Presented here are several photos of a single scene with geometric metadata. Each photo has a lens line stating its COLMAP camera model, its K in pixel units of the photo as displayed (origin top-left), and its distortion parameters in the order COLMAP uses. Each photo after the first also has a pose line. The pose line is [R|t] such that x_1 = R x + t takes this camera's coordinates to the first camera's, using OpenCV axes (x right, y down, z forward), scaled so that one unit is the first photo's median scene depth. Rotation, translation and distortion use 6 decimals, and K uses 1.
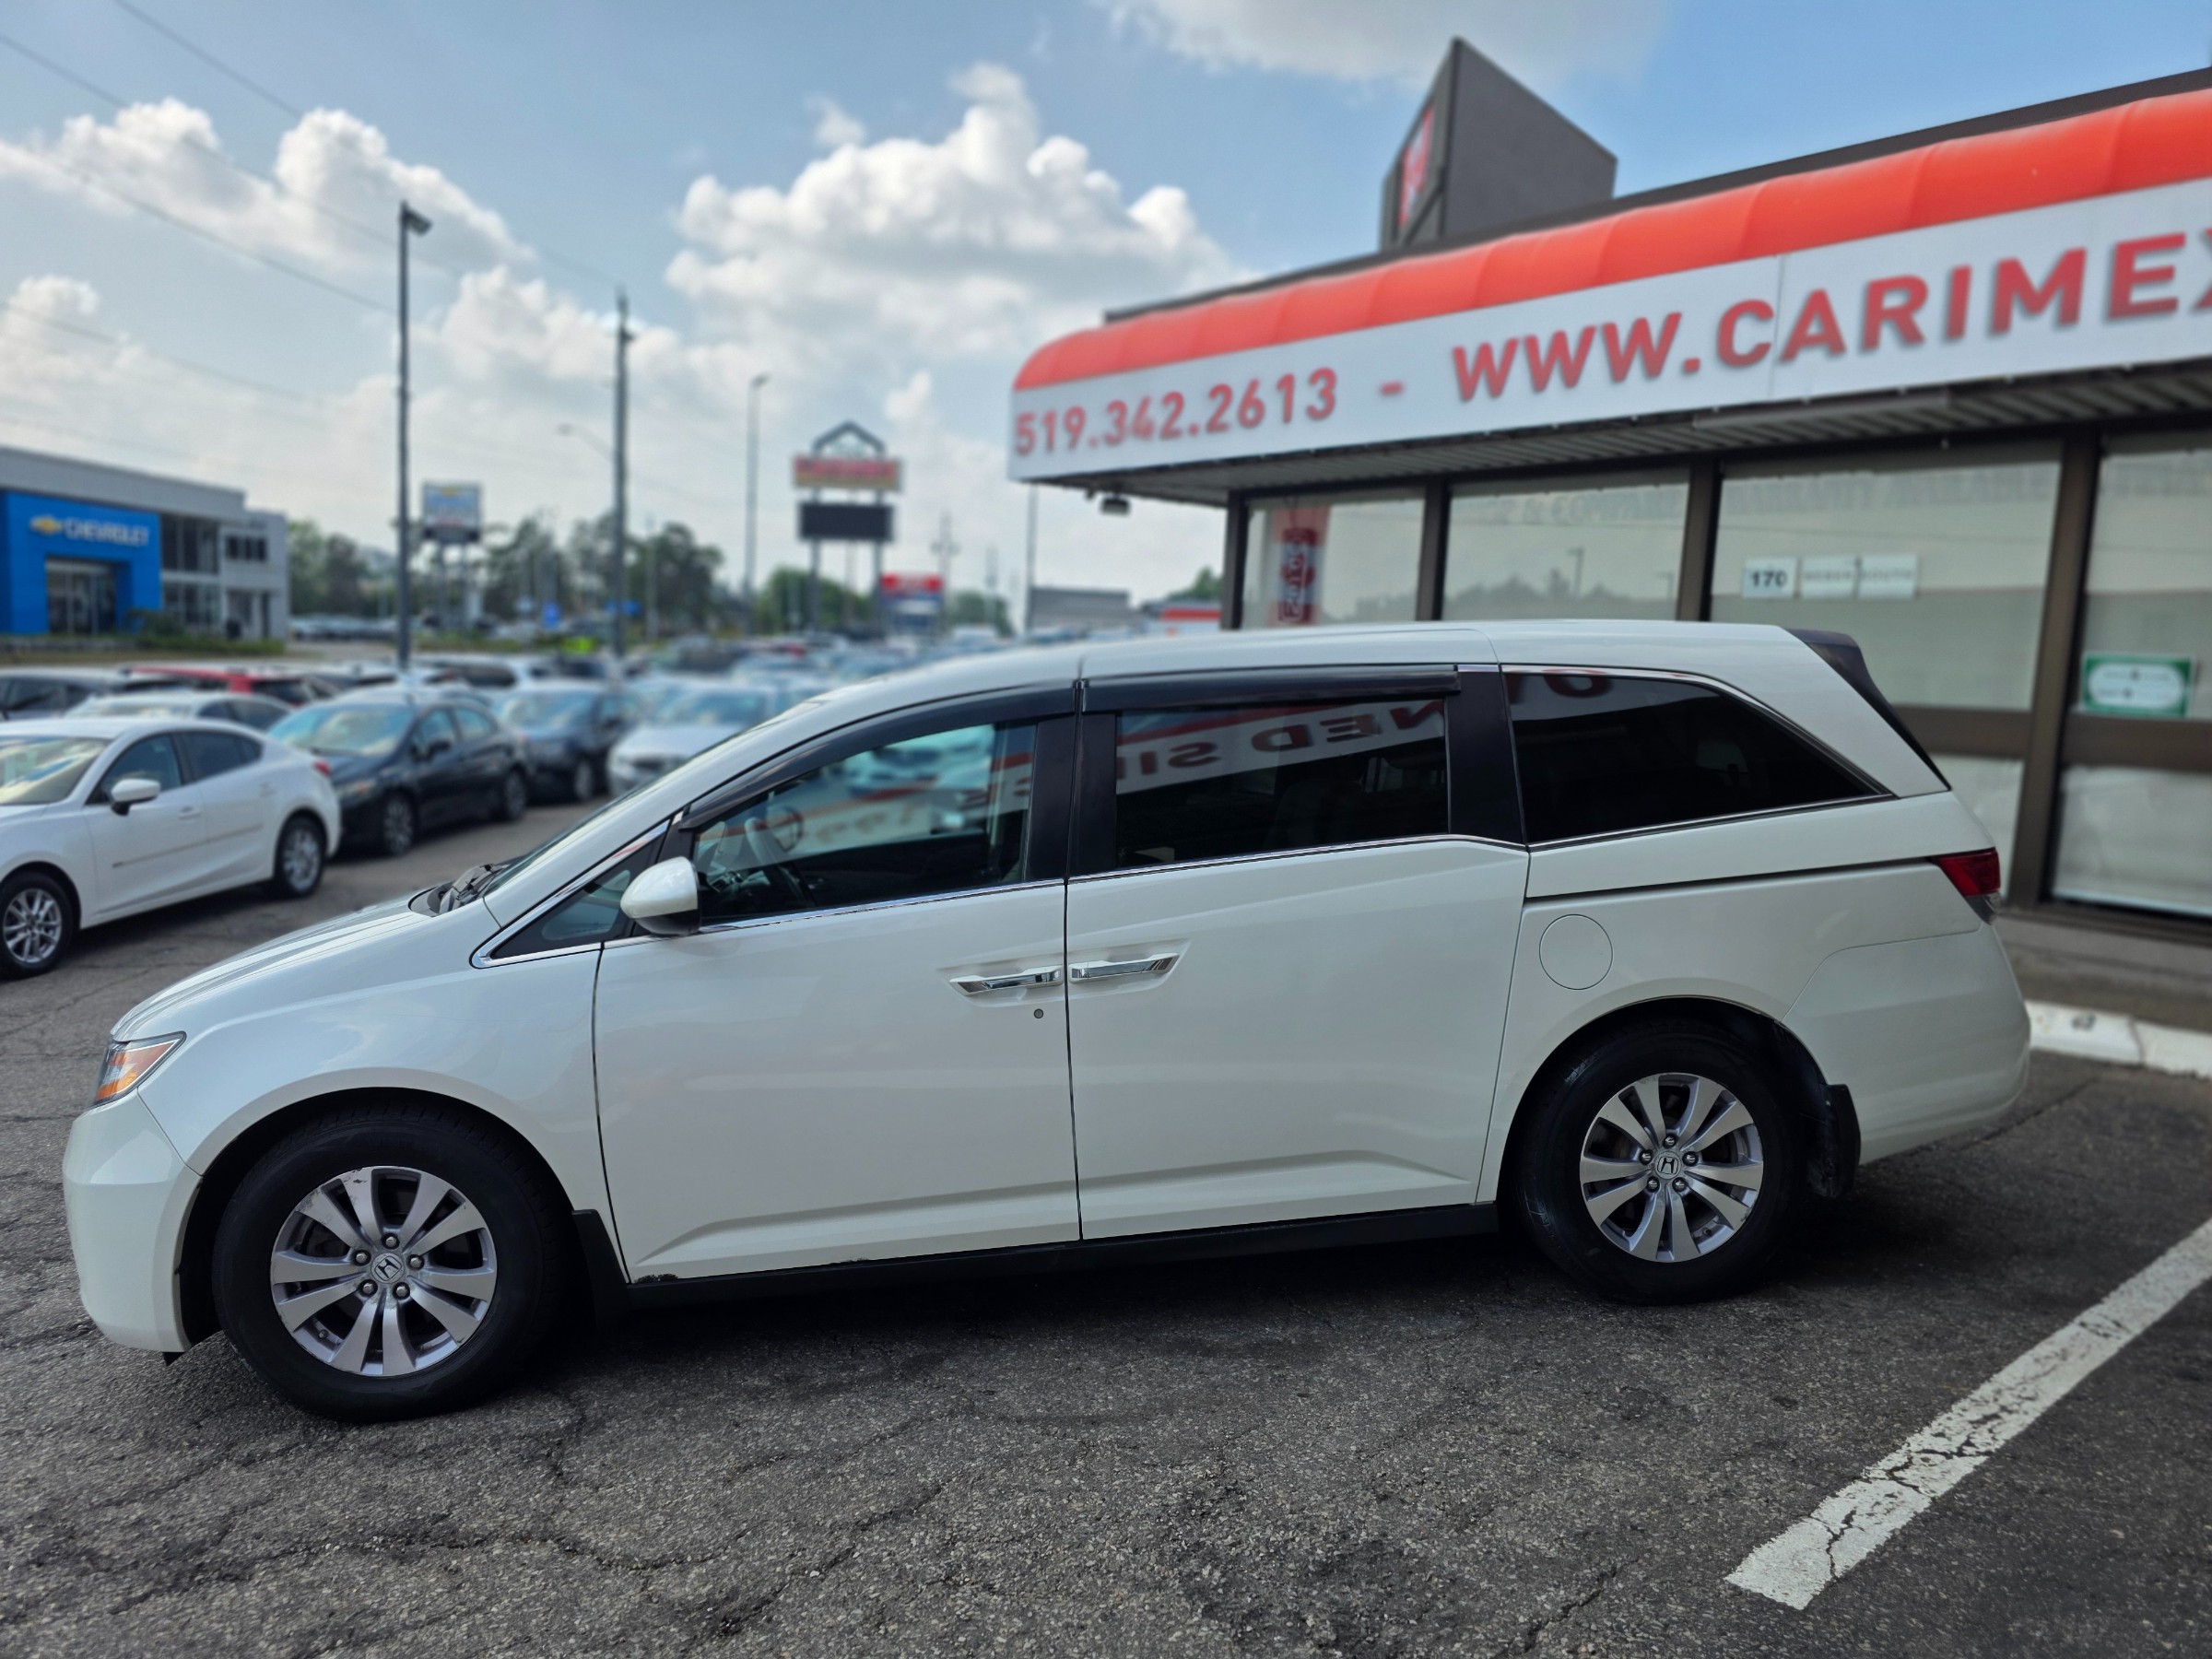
lens RADIAL K [[1499.3, 0, 1105.0], [0, 1499.3, 831.3], [0, 0, 1]] dist [-0.005961, -0.007474]
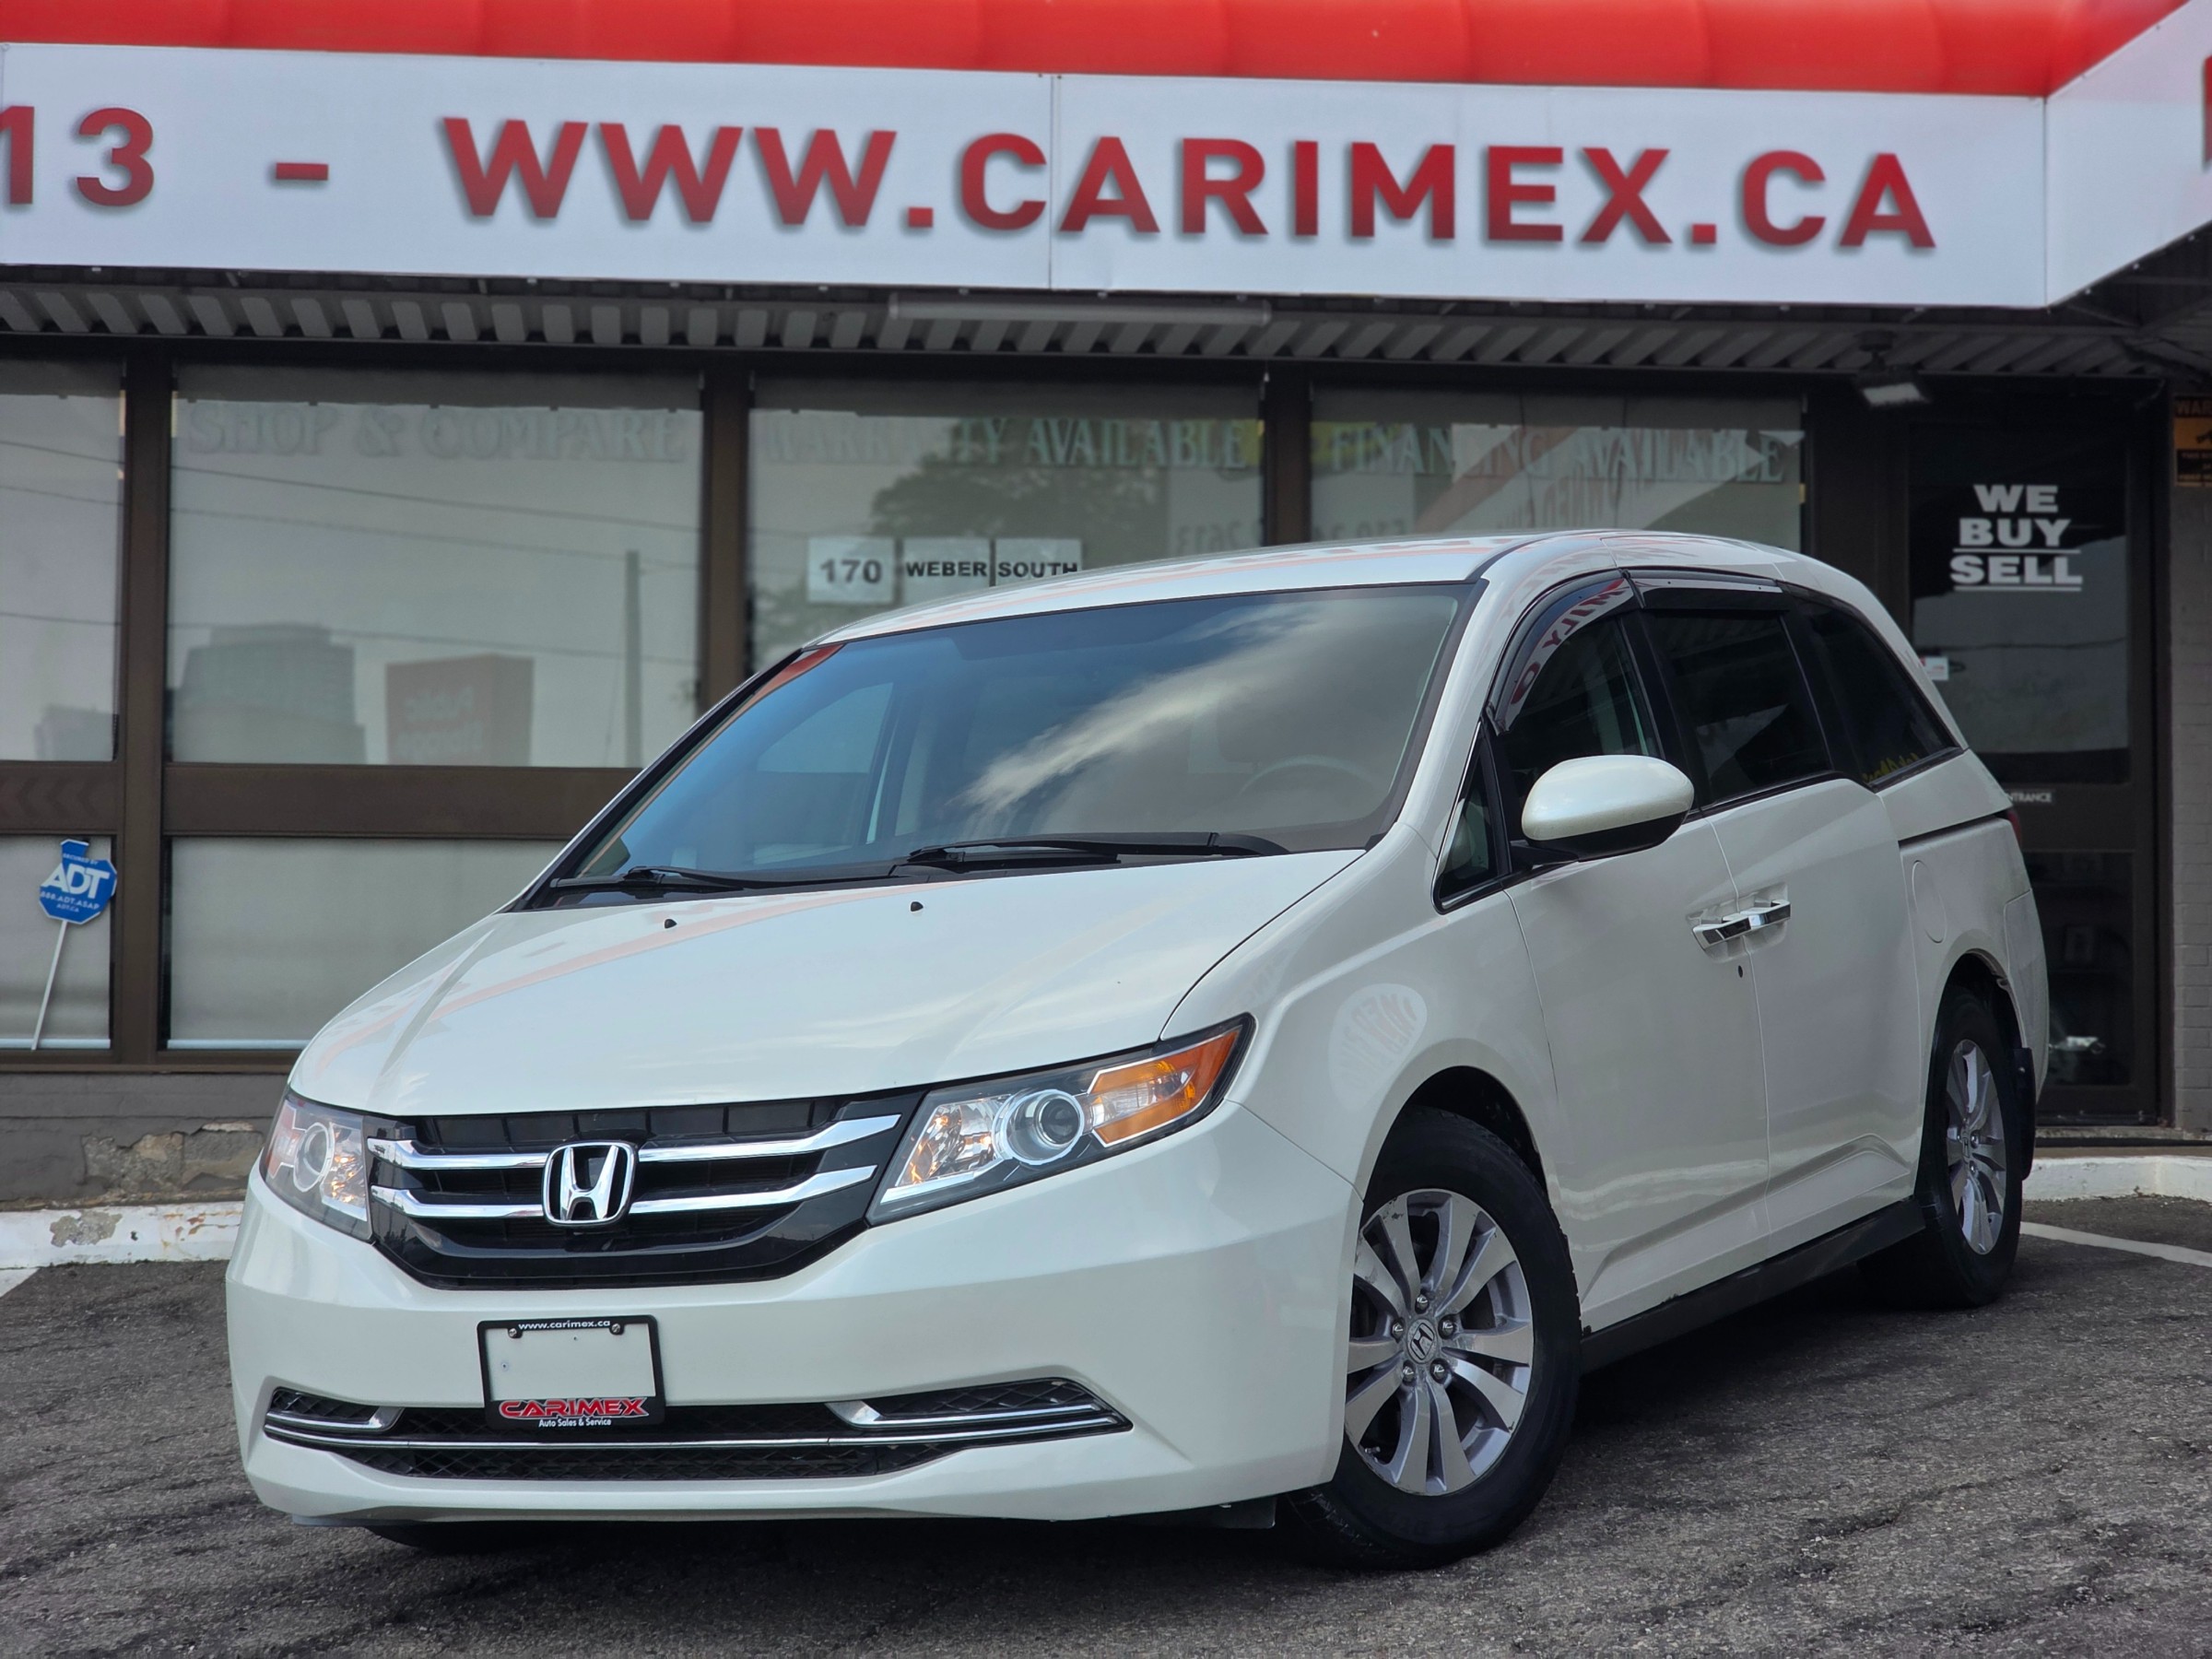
lens RADIAL K [[4445.7, 0, 1106.9], [0, 4445.7, 829.9], [0, 0, 1]] dist [0.056216, 0.000000]
pose [[0.535176, 0.000298, 0.844741, -1.215519], [0.118439, 0.990096, -0.075385, 0.098879], [-0.836397, 0.140394, 0.529840, -0.020173]]
